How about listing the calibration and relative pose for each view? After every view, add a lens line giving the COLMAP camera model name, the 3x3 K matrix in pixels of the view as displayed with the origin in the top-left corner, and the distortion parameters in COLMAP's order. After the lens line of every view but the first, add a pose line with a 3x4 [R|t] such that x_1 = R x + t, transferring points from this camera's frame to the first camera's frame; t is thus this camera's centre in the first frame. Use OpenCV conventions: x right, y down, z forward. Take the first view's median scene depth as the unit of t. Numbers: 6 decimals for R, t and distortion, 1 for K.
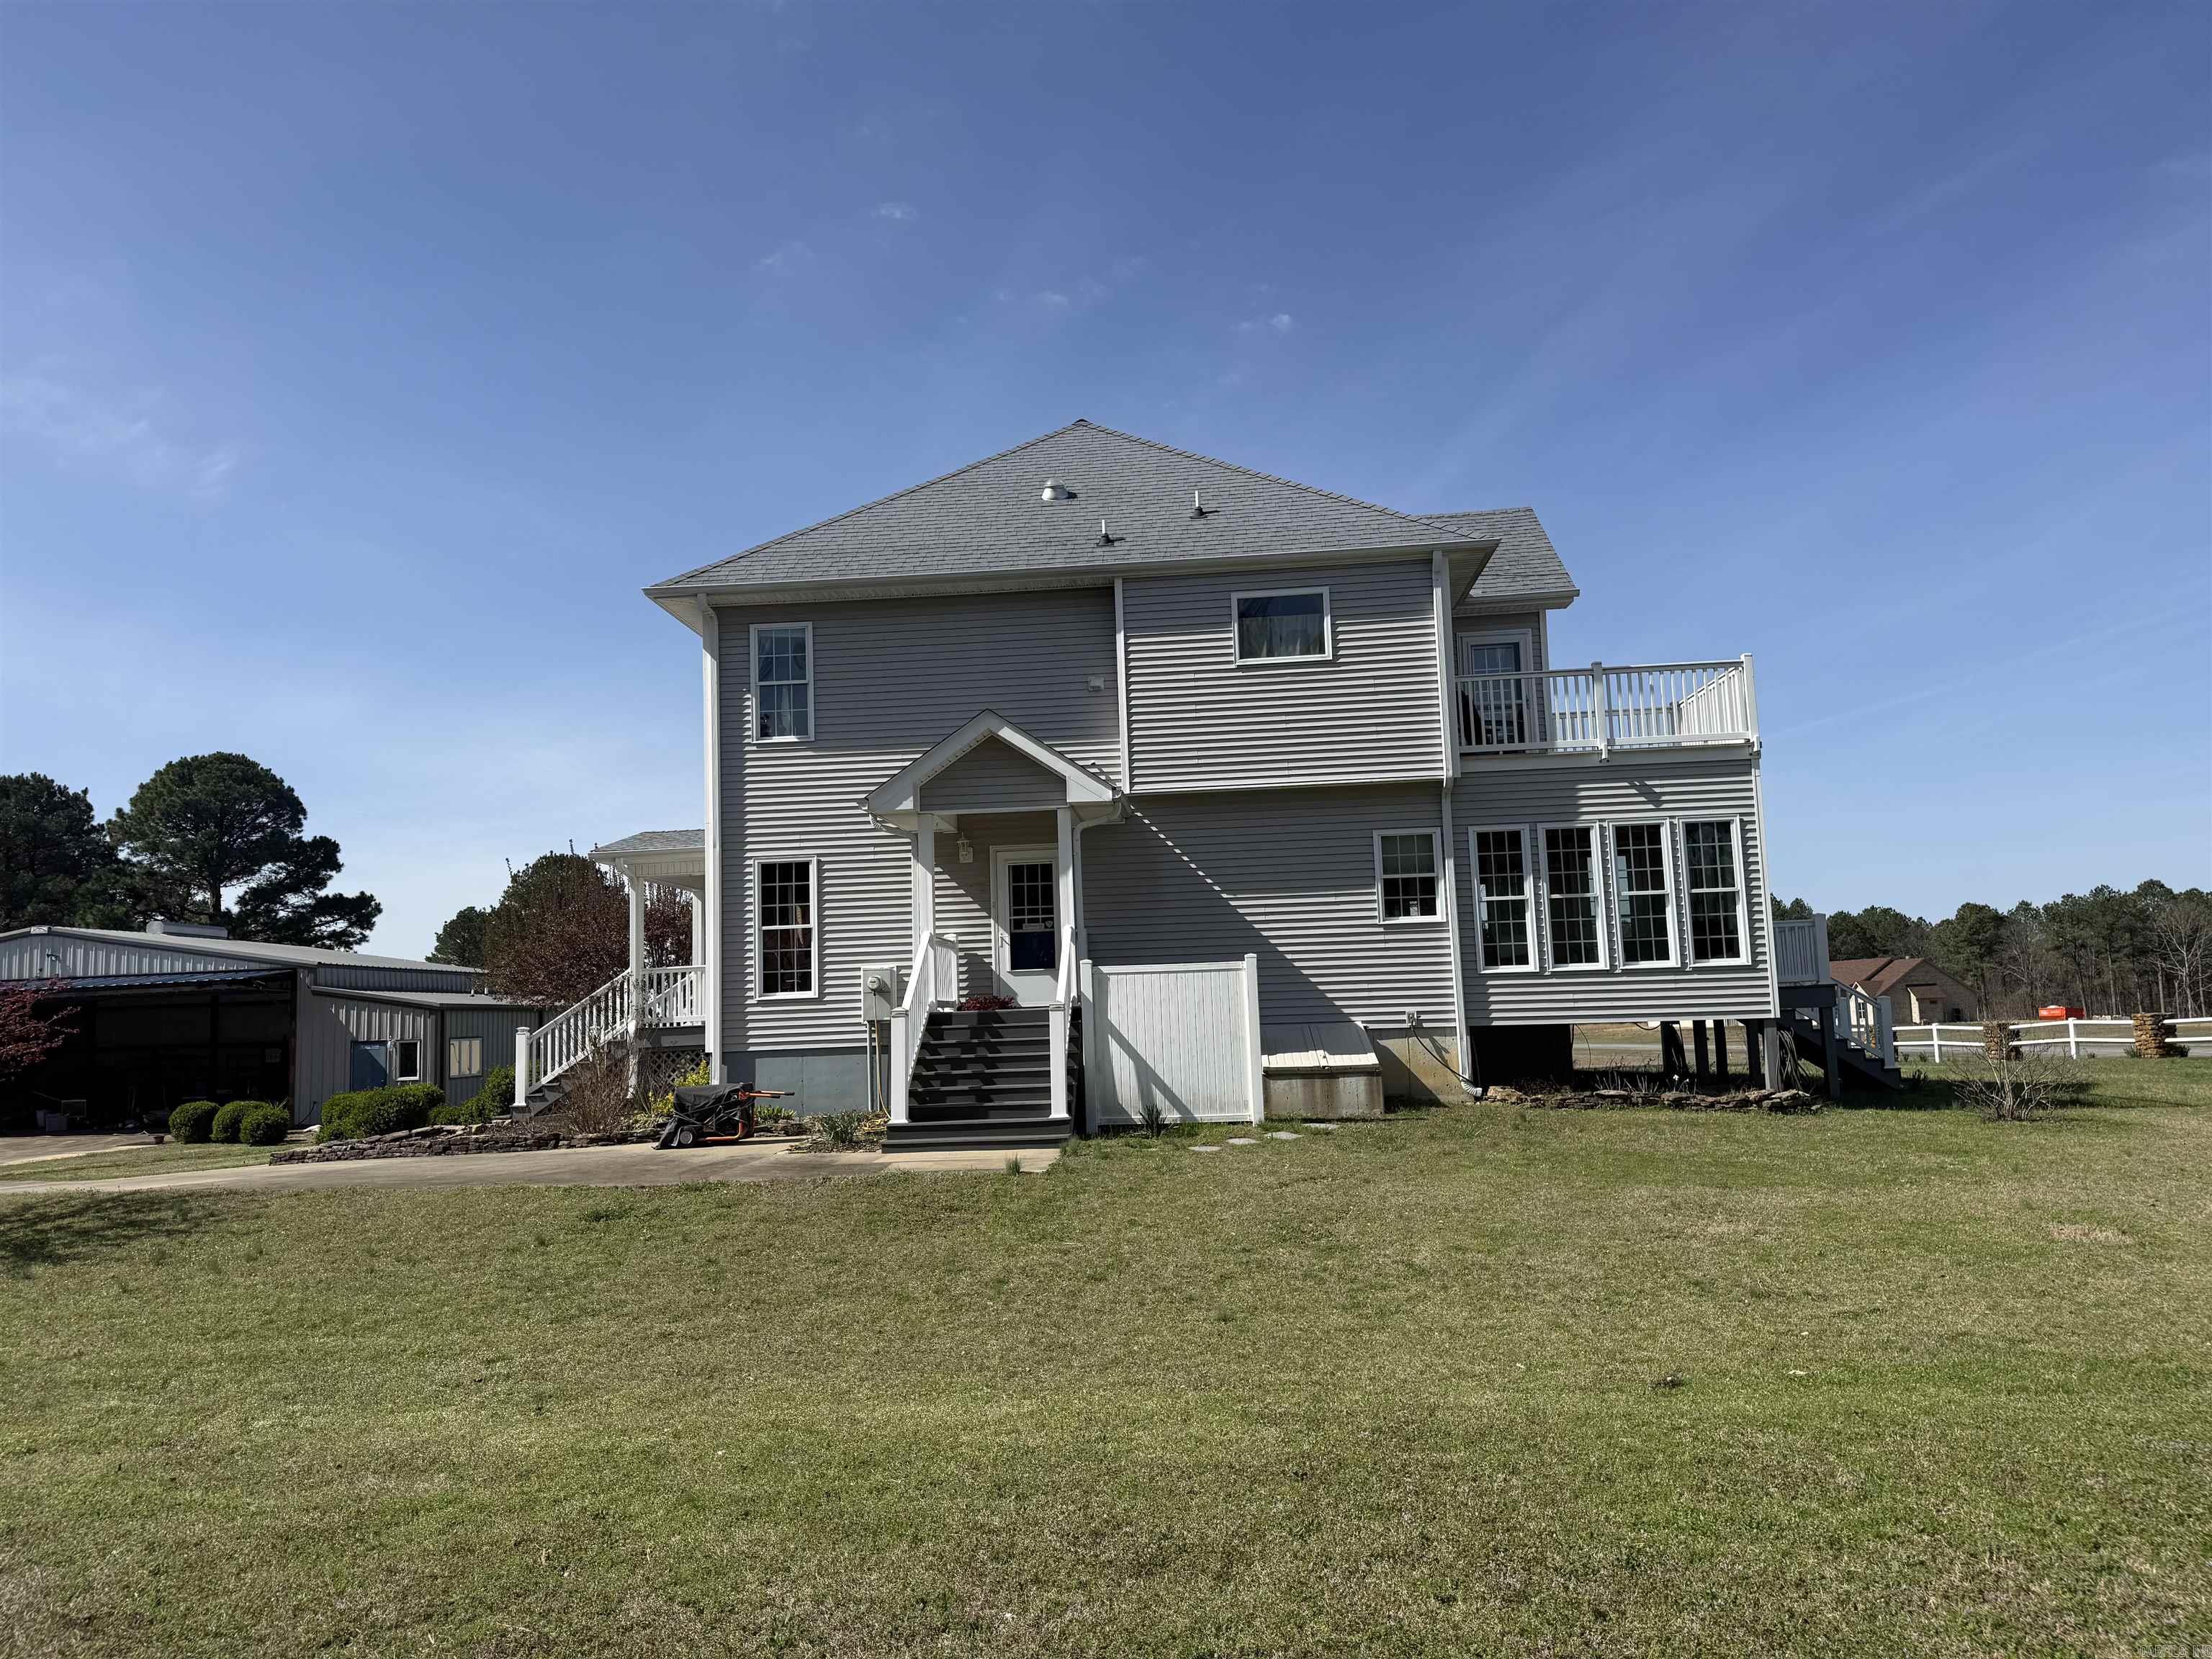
lens RADIAL K [[1540.7, 0, 1100.9], [0, 1540.7, 839.8], [0, 0, 1]] dist [0.137504, -0.215378]
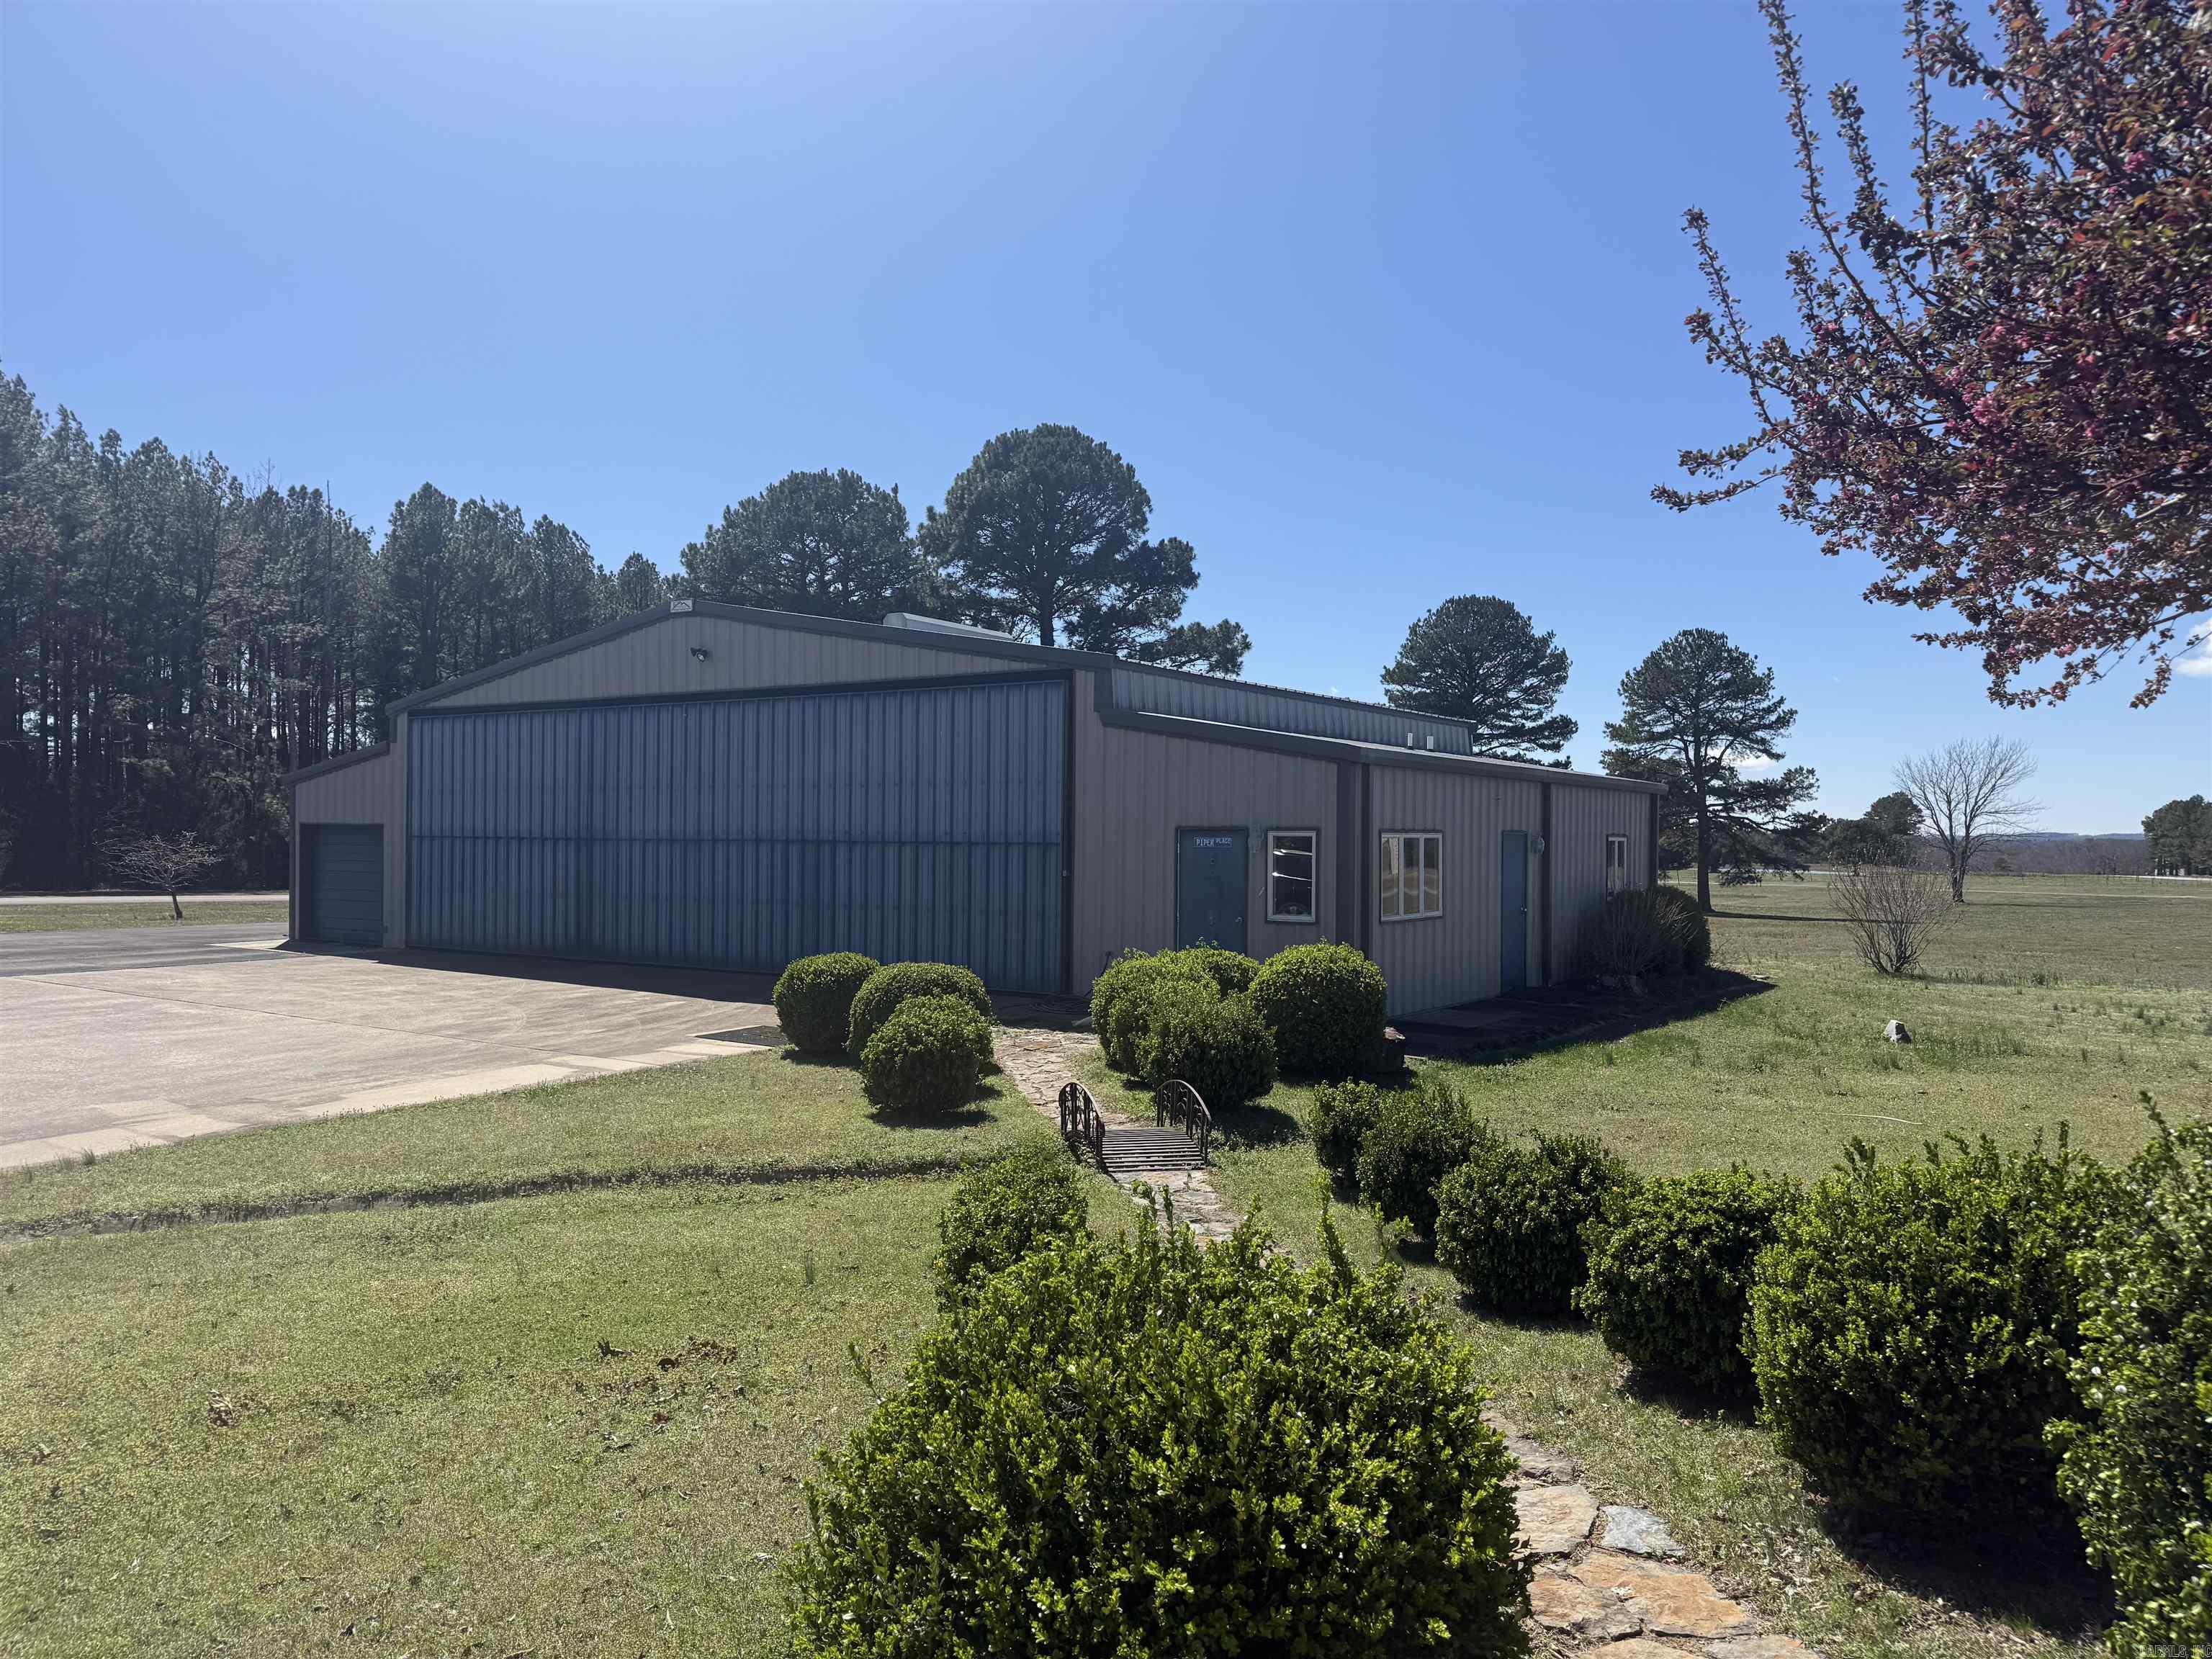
lens RADIAL K [[1541.2, 0, 1118.2], [0, 1541.2, 839.4], [0, 0, 1]] dist [0.137948, -0.193241]
pose [[0.863394, 0.039701, -0.502965, -0.588914], [0.024600, 0.992401, 0.120563, 0.165676], [0.503929, -0.116467, 0.855857, 1.369103]]
